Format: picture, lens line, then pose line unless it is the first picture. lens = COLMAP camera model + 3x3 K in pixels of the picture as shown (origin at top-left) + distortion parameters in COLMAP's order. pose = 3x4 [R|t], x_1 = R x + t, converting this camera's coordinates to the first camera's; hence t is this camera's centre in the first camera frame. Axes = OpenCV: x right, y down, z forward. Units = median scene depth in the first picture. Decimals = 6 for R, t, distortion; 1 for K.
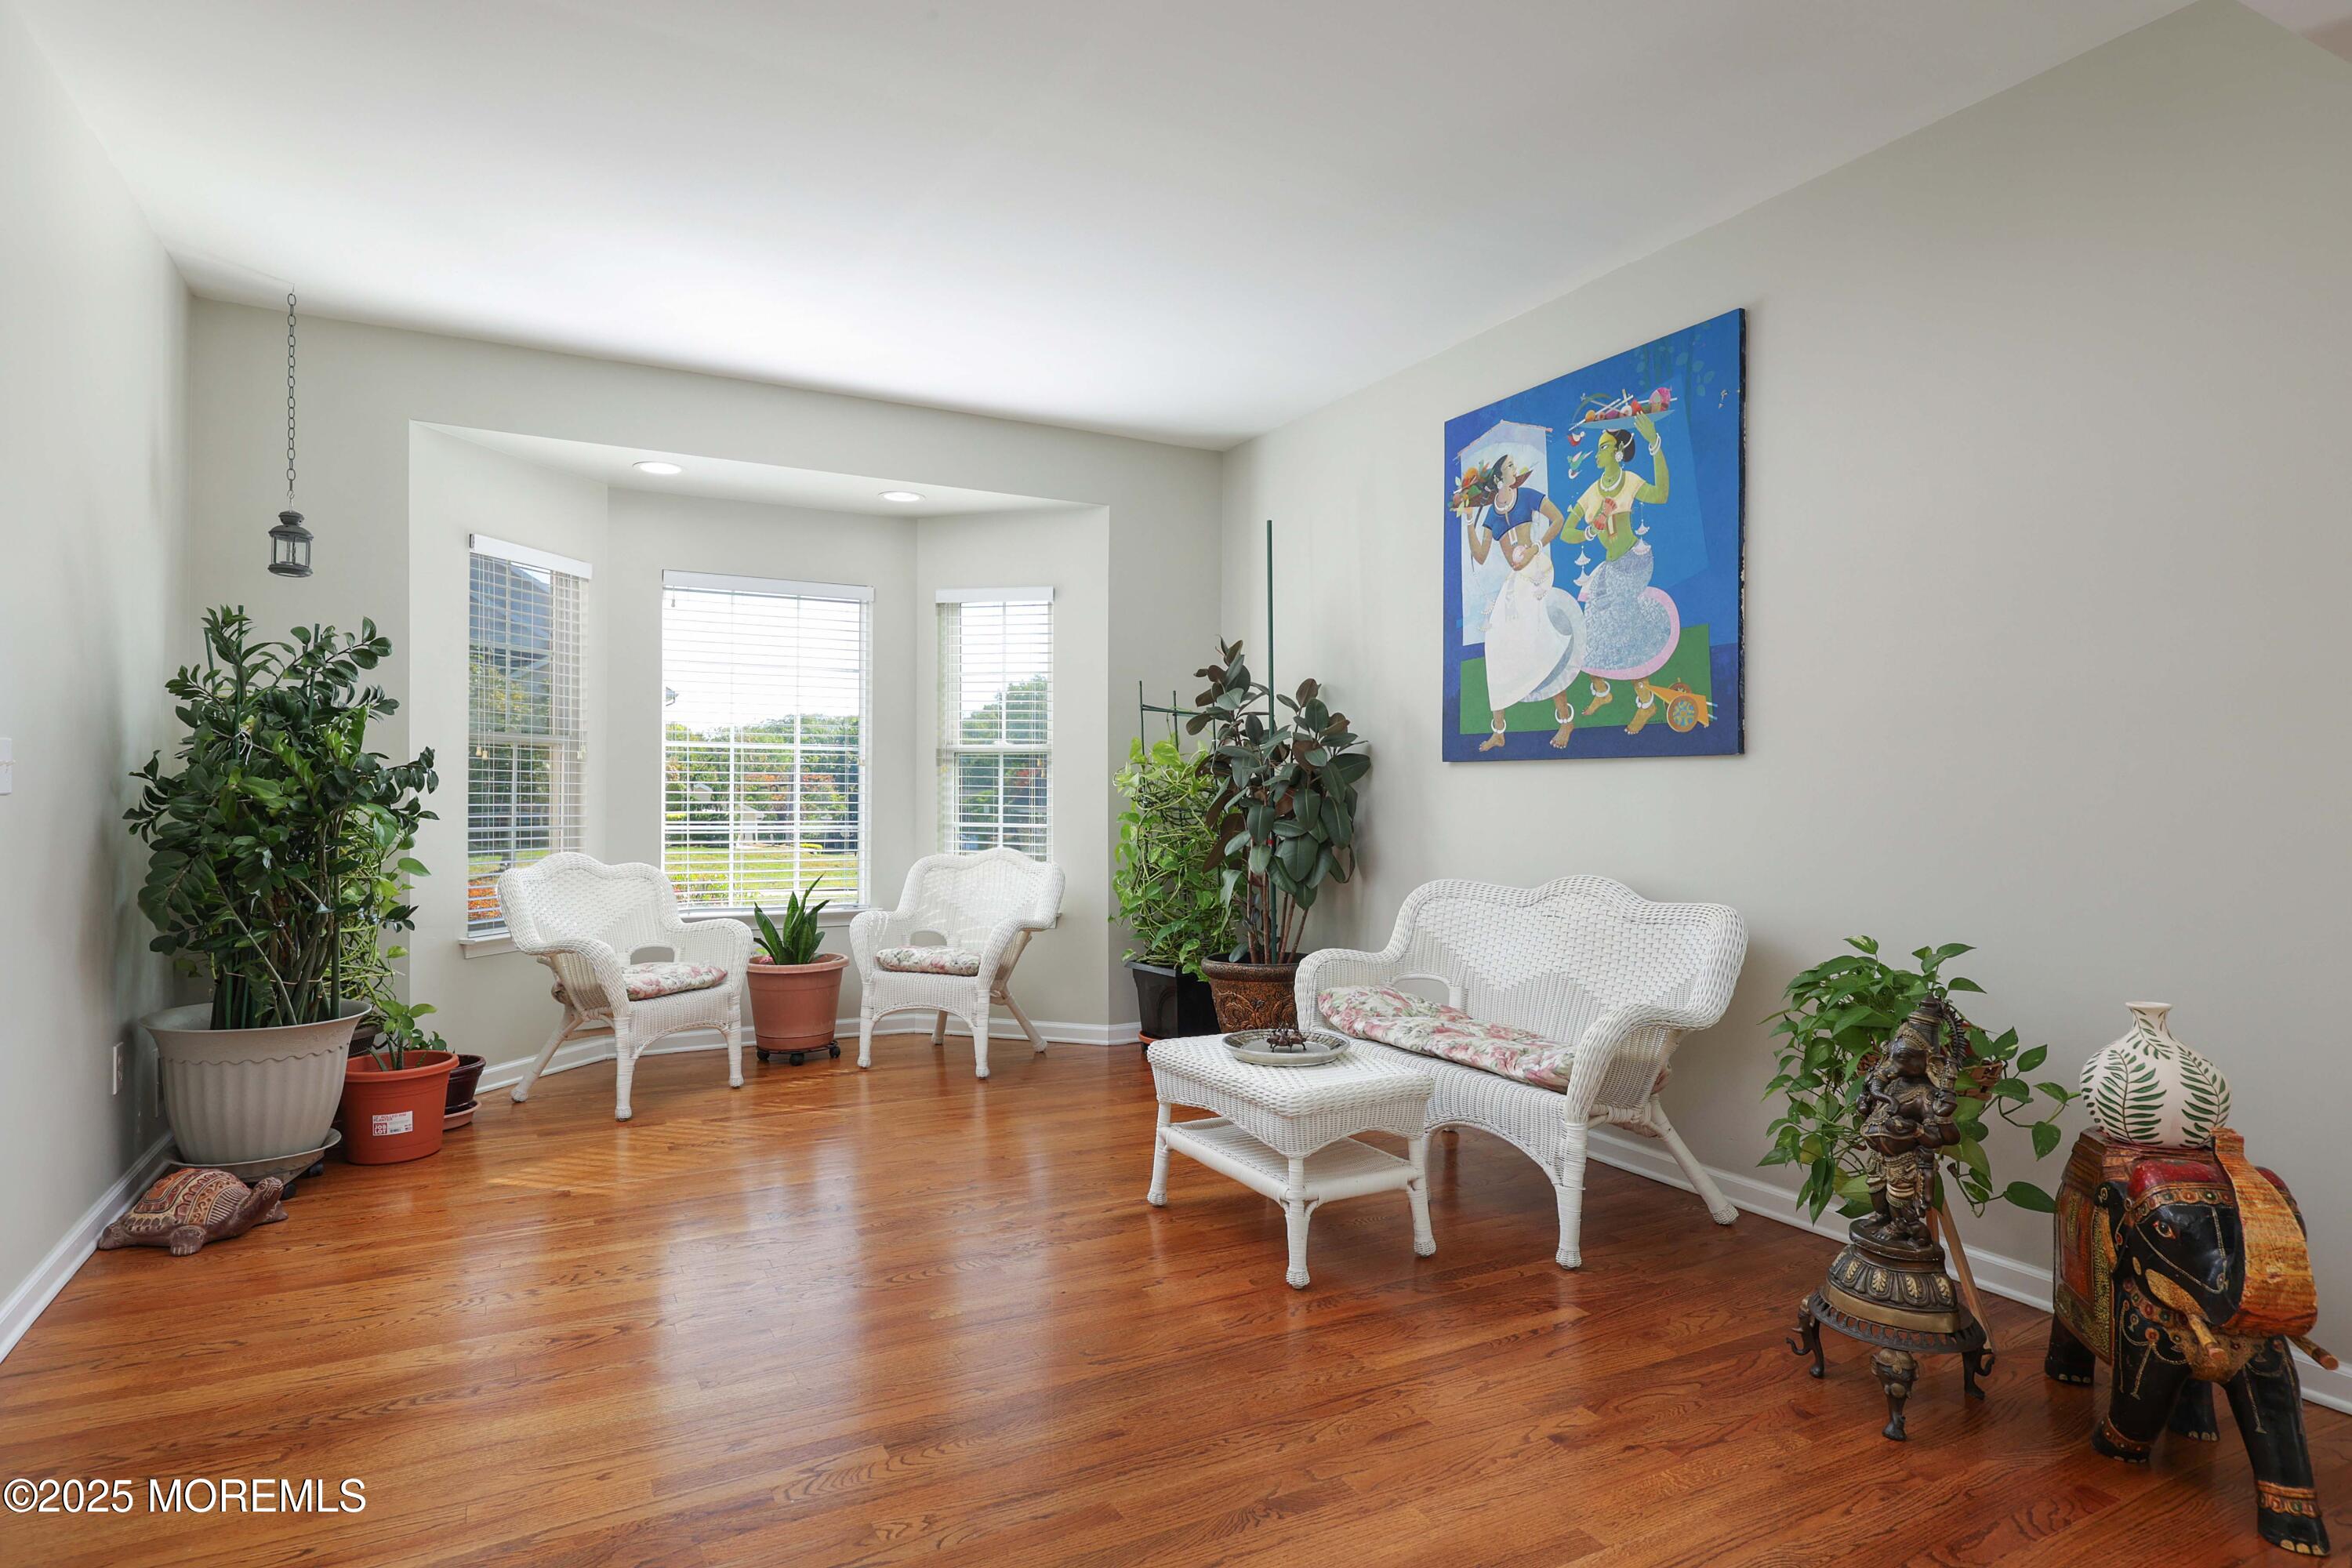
lens RADIAL K [[1264.4, 0, 1181.6], [0, 1264.4, 796.1], [0, 0, 1]] dist [-0.004506, -0.000615]
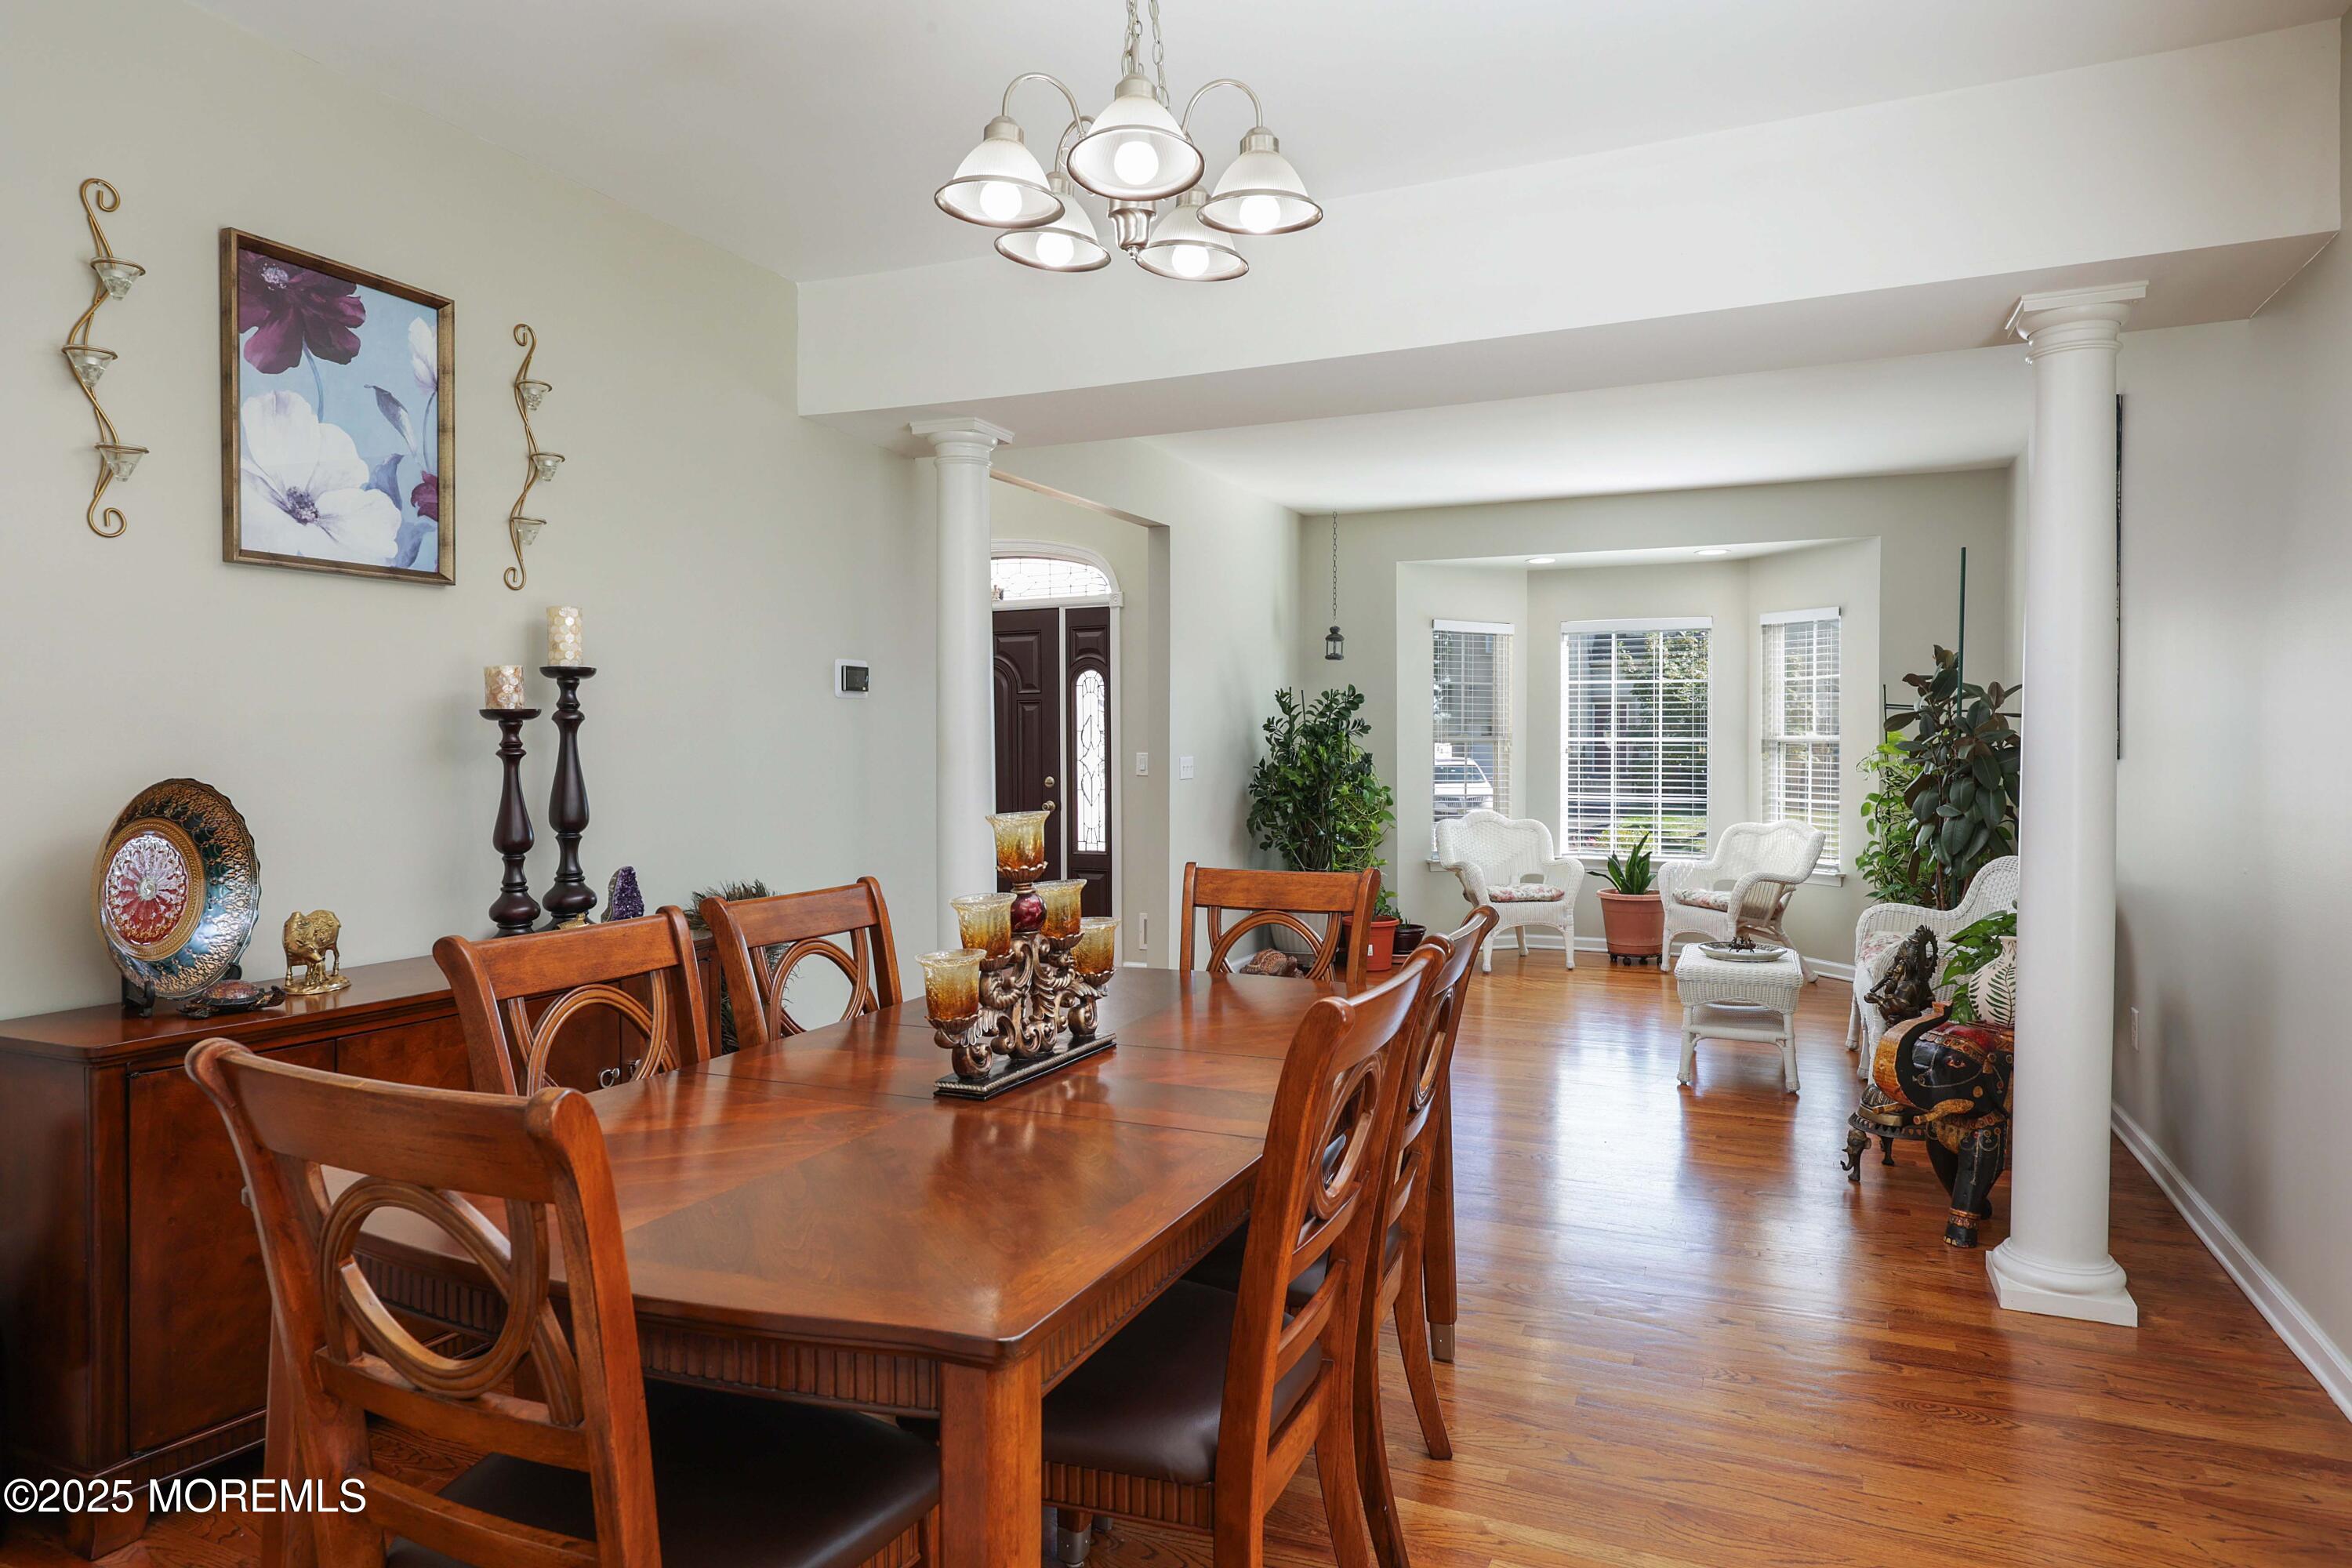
lens RADIAL K [[1421.1, 0, 1174.9], [0, 1421.1, 777.6], [0, 0, 1]] dist [0.001076, -0.000010]
pose [[0.598720, 0.013699, -0.800841, 0.780519], [-0.000746, 0.999863, 0.016546, -0.029544], [0.800958, -0.009309, 0.598648, -0.429516]]
